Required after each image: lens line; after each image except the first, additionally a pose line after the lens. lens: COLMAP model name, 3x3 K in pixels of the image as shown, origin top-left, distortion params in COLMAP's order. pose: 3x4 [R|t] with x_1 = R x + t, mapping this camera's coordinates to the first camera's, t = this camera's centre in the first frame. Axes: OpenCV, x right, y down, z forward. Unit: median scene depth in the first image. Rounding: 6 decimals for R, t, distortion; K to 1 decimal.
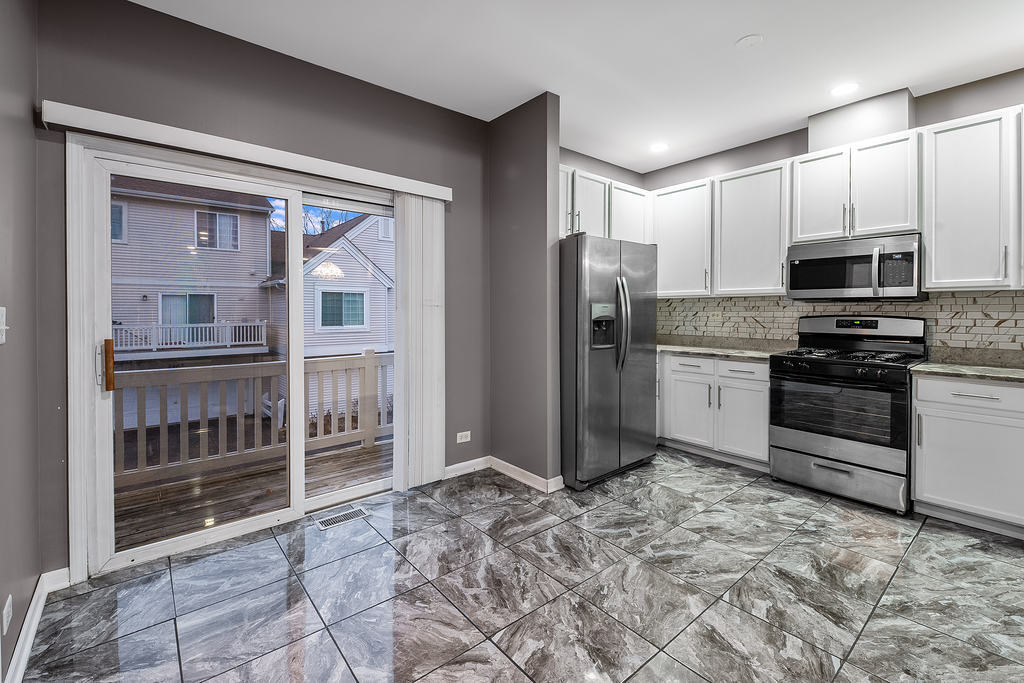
lens RADIAL K [[438.7, 0, 511.0], [0, 438.7, 325.5], [0, 0, 1]] dist [0.018071, -0.010337]
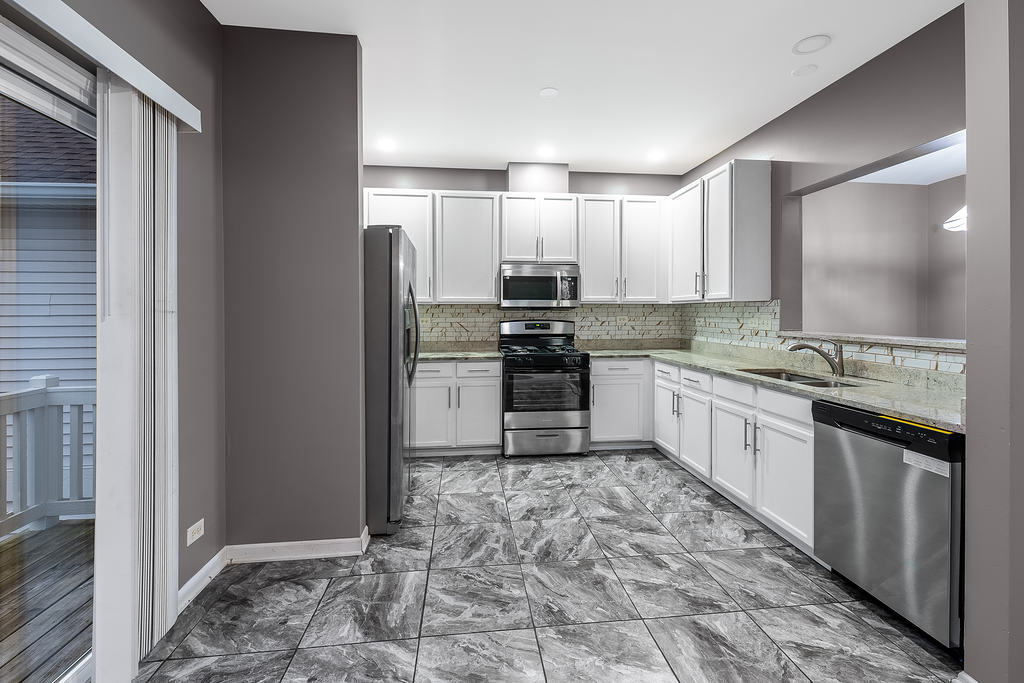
lens RADIAL K [[438.7, 0, 511.0], [0, 438.7, 325.5], [0, 0, 1]] dist [0.018071, -0.010337]
pose [[0.550558, -0.023391, 0.834469, -0.429219], [0.034093, 0.999403, 0.005520, -0.017315], [-0.834100, 0.025411, 0.551027, 0.358715]]
